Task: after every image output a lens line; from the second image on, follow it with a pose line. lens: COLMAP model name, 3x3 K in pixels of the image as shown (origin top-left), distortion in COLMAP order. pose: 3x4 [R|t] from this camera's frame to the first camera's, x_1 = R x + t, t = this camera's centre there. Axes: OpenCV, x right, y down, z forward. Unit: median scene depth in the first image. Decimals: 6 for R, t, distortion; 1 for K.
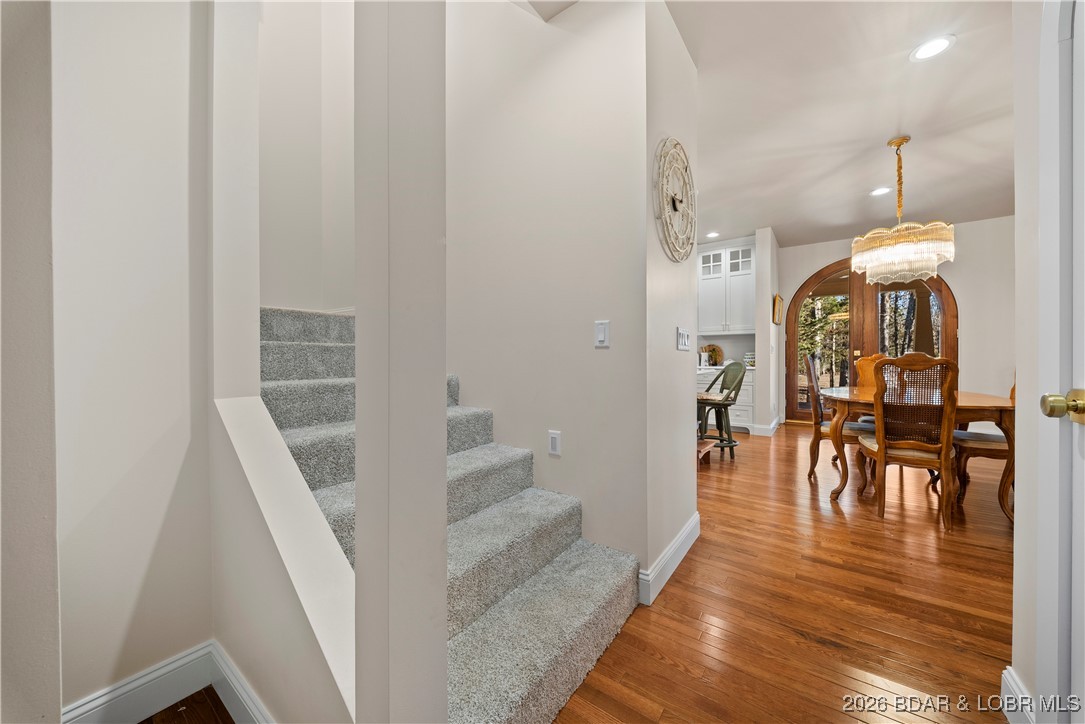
lens RADIAL K [[388.1, 0, 543.0], [0, 388.1, 353.8], [0, 0, 1]] dist [-0.006342, 0.000053]
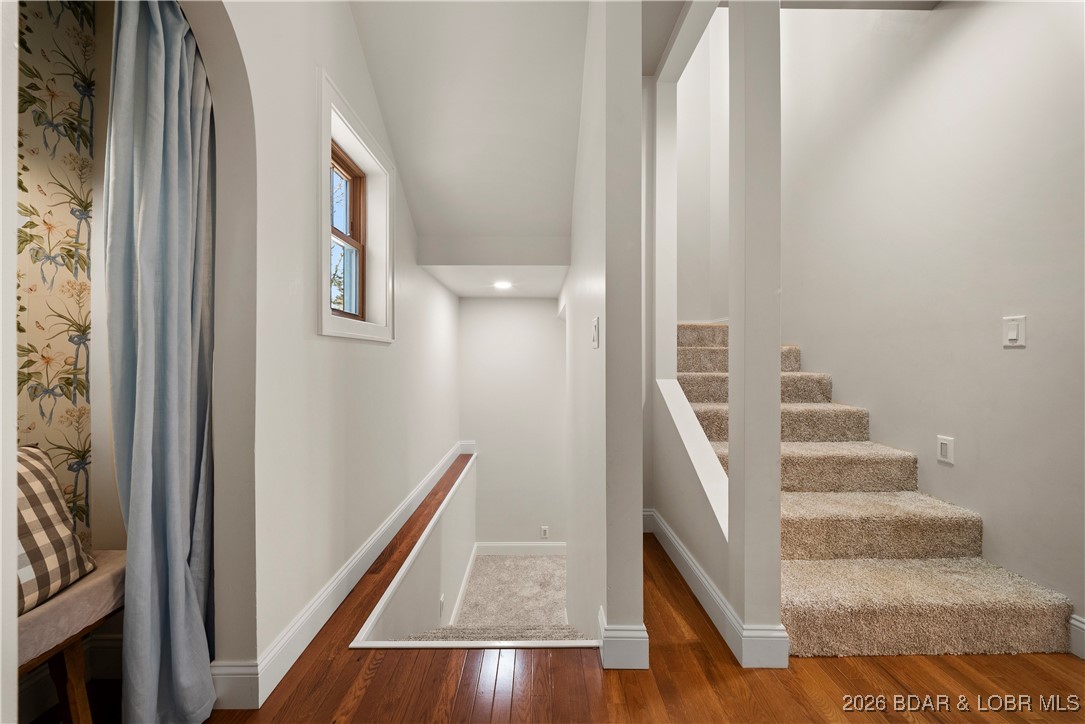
lens RADIAL K [[388.1, 0, 543.0], [0, 388.1, 353.8], [0, 0, 1]] dist [-0.006342, 0.000053]
pose [[0.605690, -0.003417, -0.795693, 0.213816], [0.002152, 0.999994, -0.002656, -0.001354], [0.795698, -0.000103, 0.605694, -0.395265]]
